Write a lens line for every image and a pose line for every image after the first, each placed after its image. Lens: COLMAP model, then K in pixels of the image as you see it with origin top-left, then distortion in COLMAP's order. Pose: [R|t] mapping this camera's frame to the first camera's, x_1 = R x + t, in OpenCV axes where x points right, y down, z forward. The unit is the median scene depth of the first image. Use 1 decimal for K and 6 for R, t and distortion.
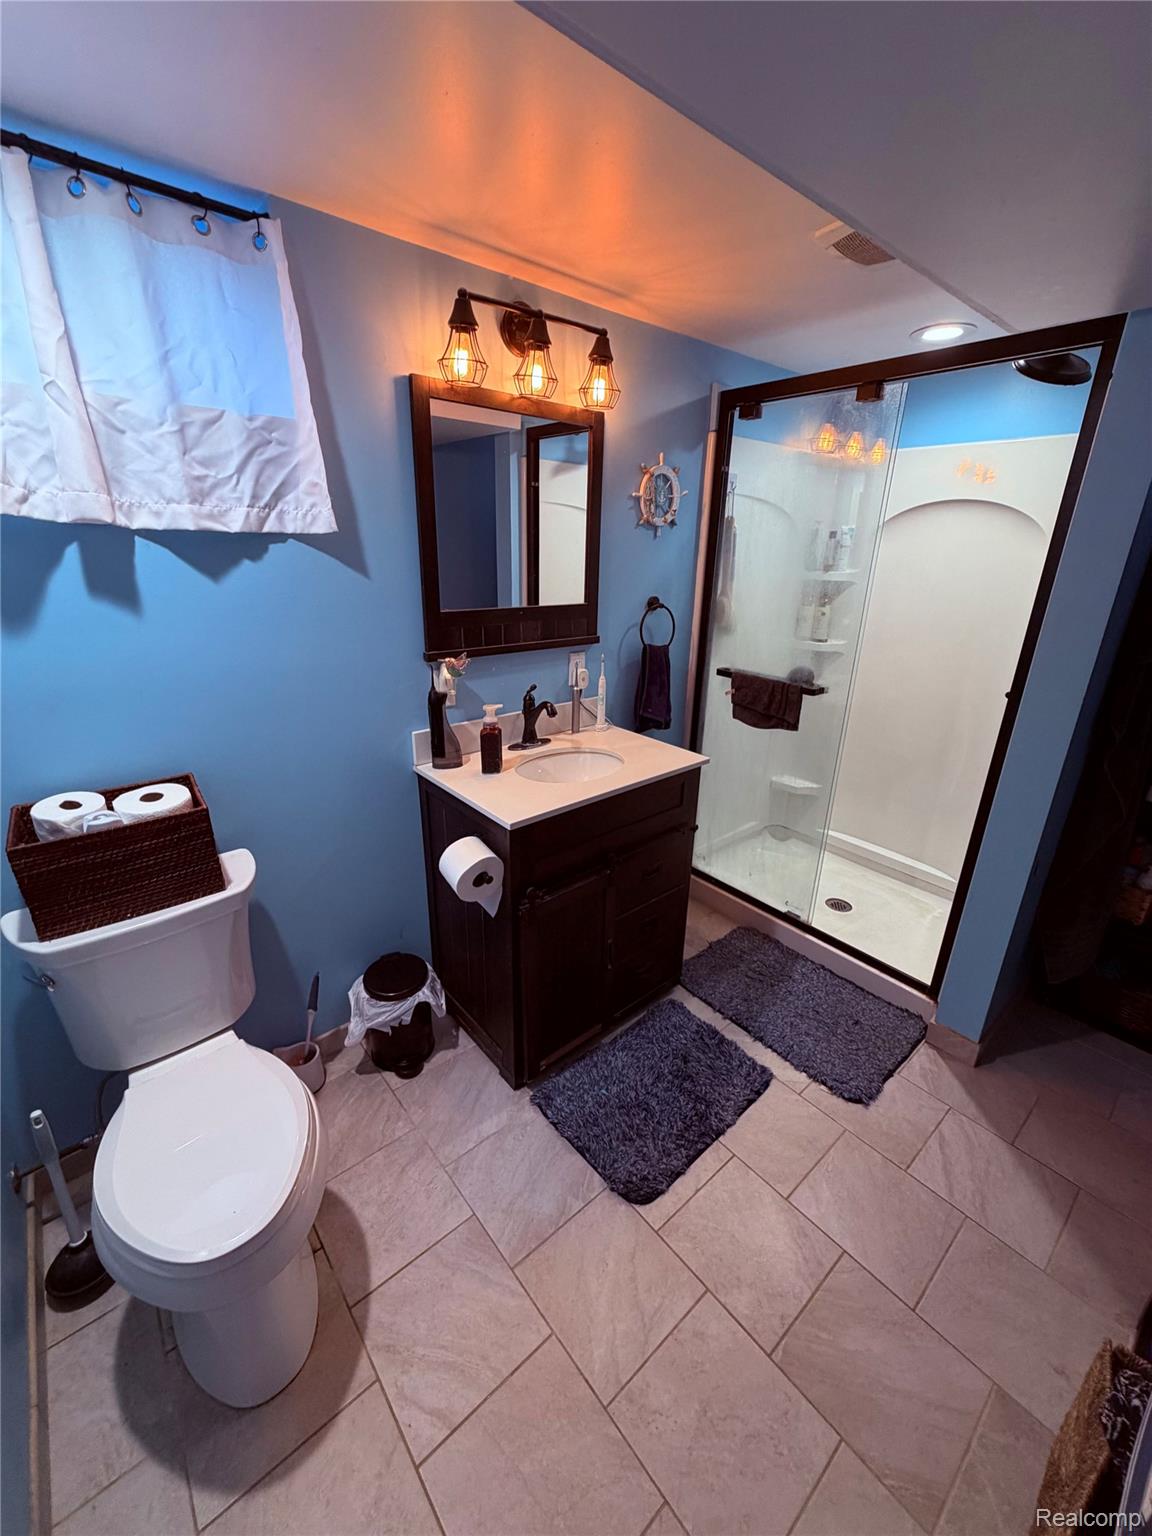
lens RADIAL K [[614.1, 0, 576.0], [0, 614.1, 768.0], [0, 0, 1]] dist [0.000173, 0.000449]
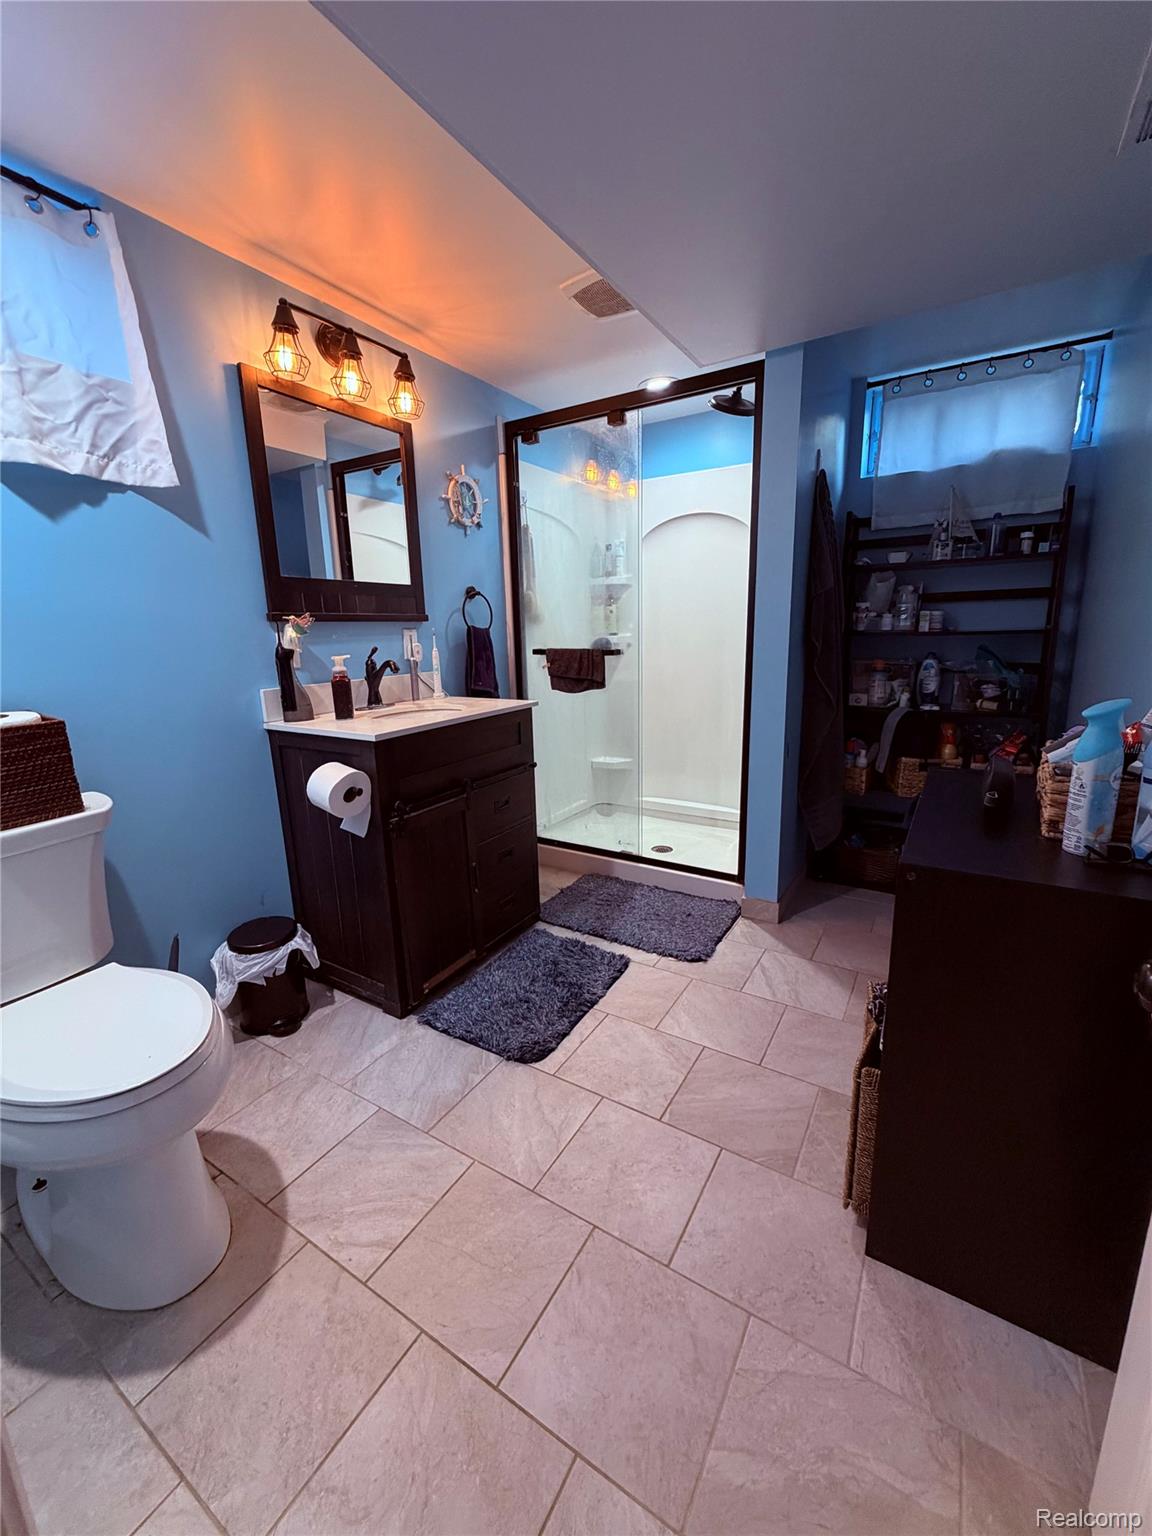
lens RADIAL K [[612.0, 0, 576.2], [0, 612.0, 764.8], [0, 0, 1]] dist [-0.000914, 0.000436]
pose [[0.950051, -0.110403, 0.291916, -0.073454], [0.147554, 0.983095, -0.108410, 0.261073], [-0.275012, 0.146068, 0.950280, -0.123255]]
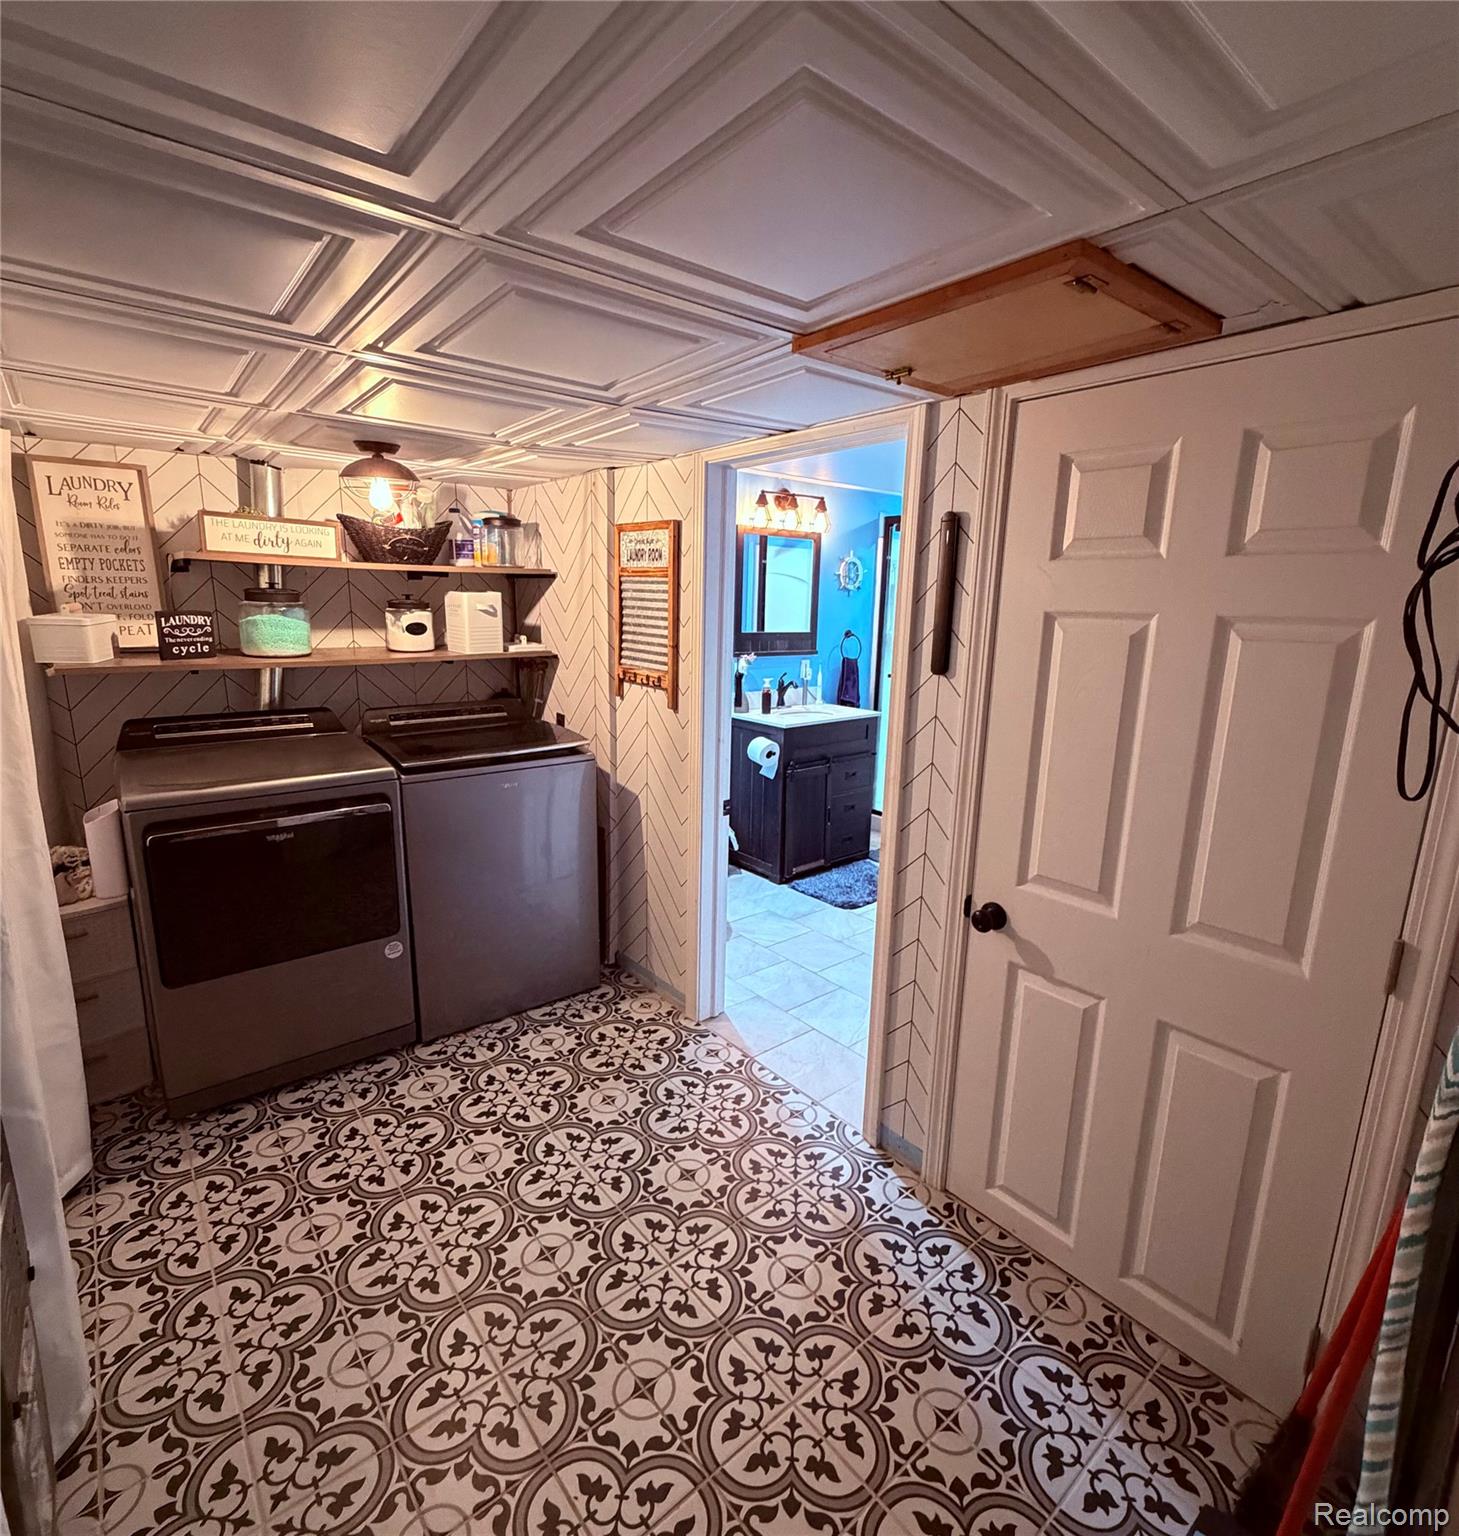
lens RADIAL K [[773.1, 0, 725.0], [0, 773.1, 763.4], [0, 0, 1]] dist [-0.000313, -0.000511]
pose [[0.999721, 0.002247, -0.023534, -0.208031], [-0.005650, 0.989336, -0.145543, 0.505822], [0.022956, 0.145635, 0.989072, -1.350006]]
